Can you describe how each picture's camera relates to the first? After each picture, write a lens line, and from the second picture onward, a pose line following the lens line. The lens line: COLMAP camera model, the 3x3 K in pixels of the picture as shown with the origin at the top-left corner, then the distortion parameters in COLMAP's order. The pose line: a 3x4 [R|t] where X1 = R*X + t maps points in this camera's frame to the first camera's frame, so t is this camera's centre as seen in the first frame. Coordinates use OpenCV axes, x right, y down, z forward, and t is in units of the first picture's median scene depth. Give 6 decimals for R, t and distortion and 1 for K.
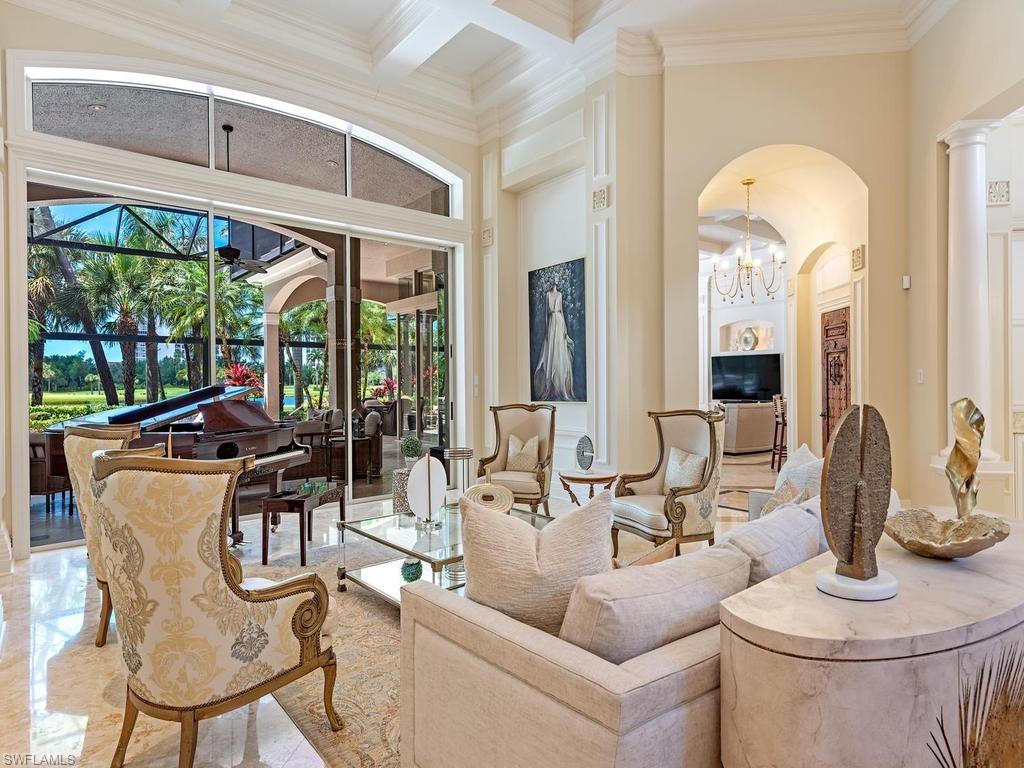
lens RADIAL K [[577.0, 0, 511.1], [0, 577.0, 379.5], [0, 0, 1]] dist [0.023676, -0.001737]
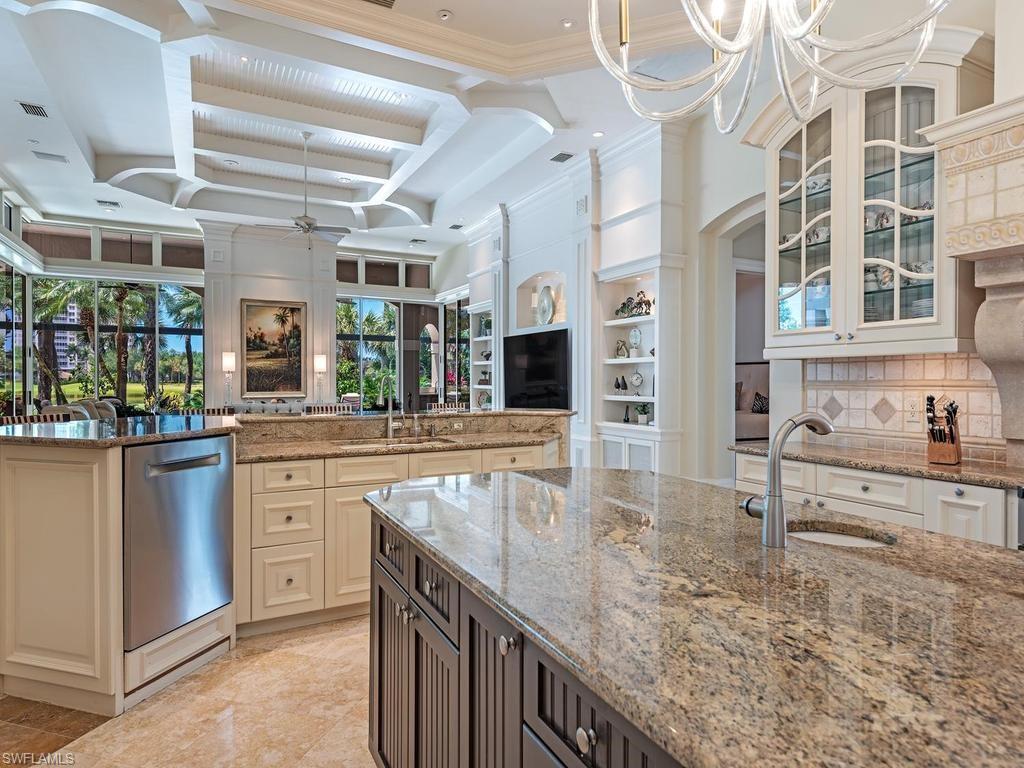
lens RADIAL K [[588.0, 0, 513.6], [0, 588.0, 386.4], [0, 0, 1]] dist [0.007910, -0.001327]
pose [[0.983901, 0.010990, -0.178376, 0.683866], [-0.007915, 0.999808, 0.017941, 0.001569], [0.178539, -0.016240, 0.983799, 0.577164]]
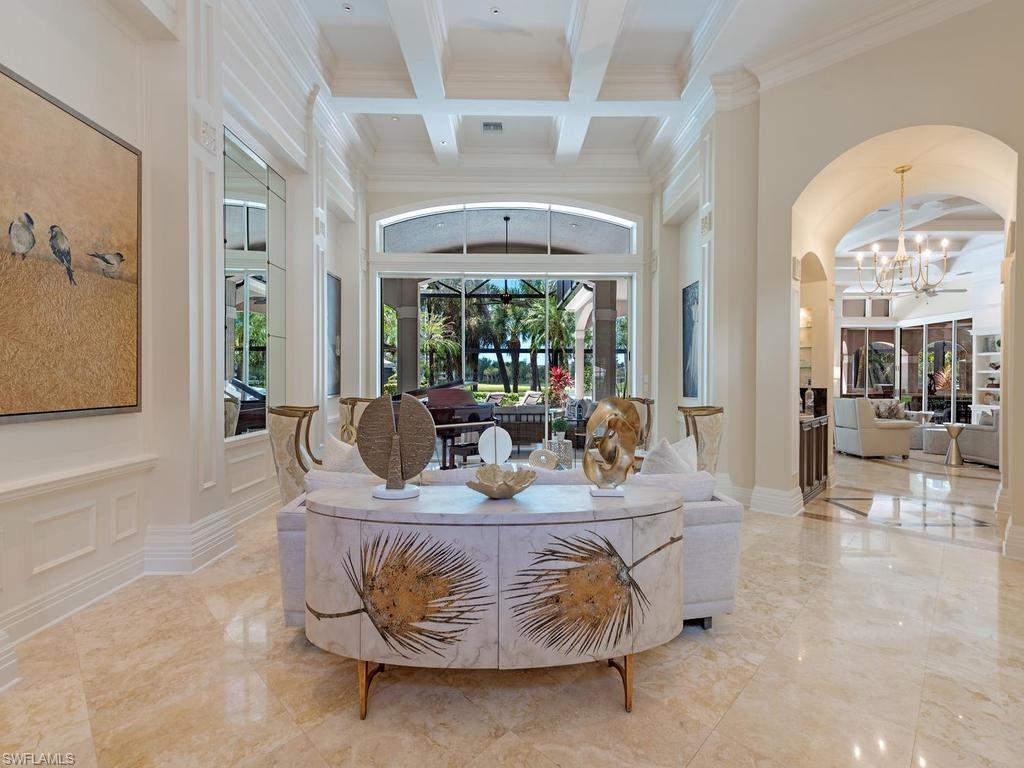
lens RADIAL K [[457.5, 0, 509.7], [0, 457.5, 386.6], [0, 0, 1]] dist [0.003506, -0.000649]
pose [[0.786905, 0.019163, -0.616776, 0.220071], [-0.006926, 0.999729, 0.022224, -0.001481], [0.617035, -0.013216, 0.786825, 0.014395]]
